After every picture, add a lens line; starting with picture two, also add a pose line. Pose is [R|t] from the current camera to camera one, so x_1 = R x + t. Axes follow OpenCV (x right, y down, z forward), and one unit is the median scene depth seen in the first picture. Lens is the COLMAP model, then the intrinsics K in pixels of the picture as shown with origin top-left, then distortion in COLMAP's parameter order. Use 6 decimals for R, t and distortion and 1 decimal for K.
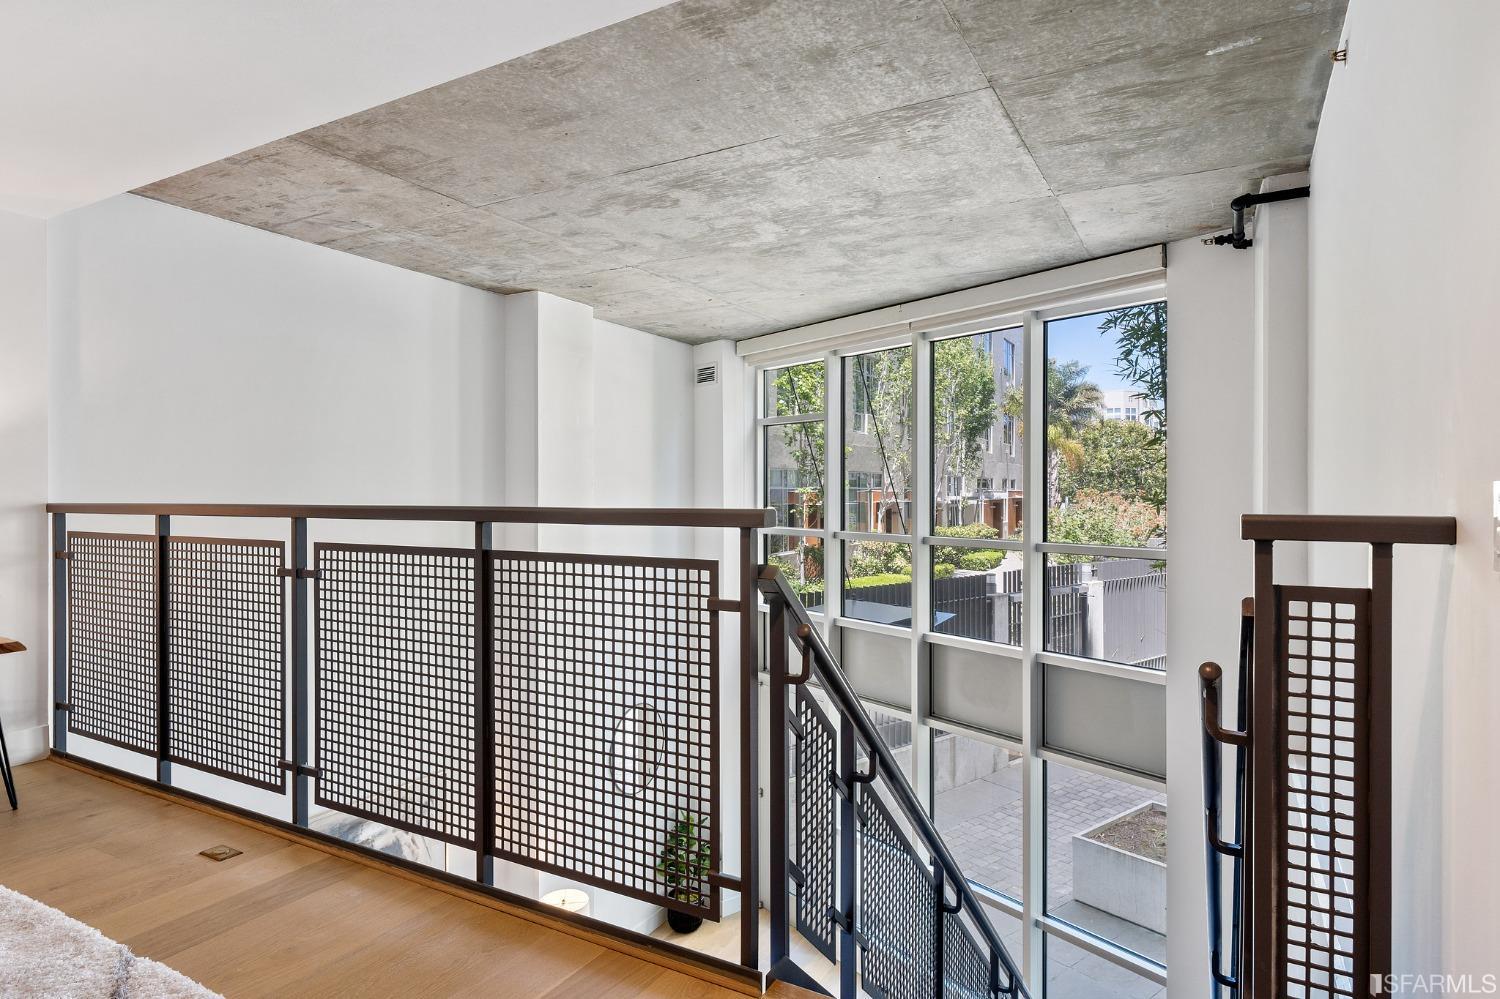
lens RADIAL K [[838.8, 0, 751.0], [0, 838.8, 500.5], [0, 0, 1]] dist [0.007726, 0.000374]
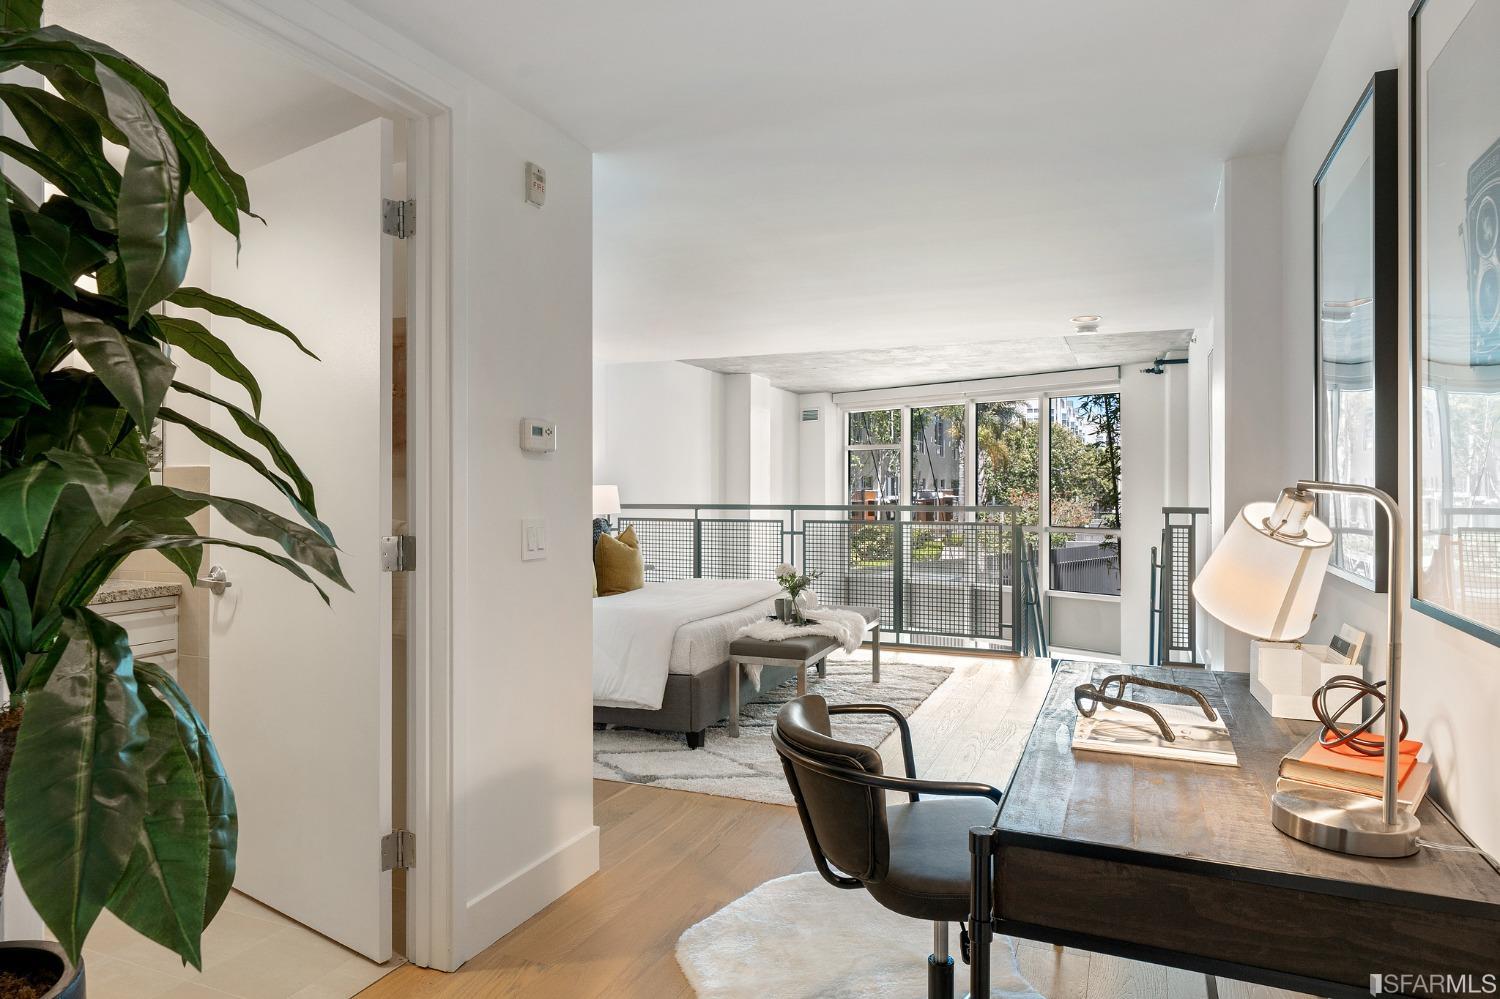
lens RADIAL K [[900.0, 0, 749.2], [0, 900.0, 495.8], [0, 0, 1]] dist [-0.003302, -0.000172]
pose [[0.994240, -0.000015, 0.107179, -0.955613], [0.000445, 0.999992, -0.003989, -0.010991], [-0.107179, 0.004013, 0.994232, -1.591591]]
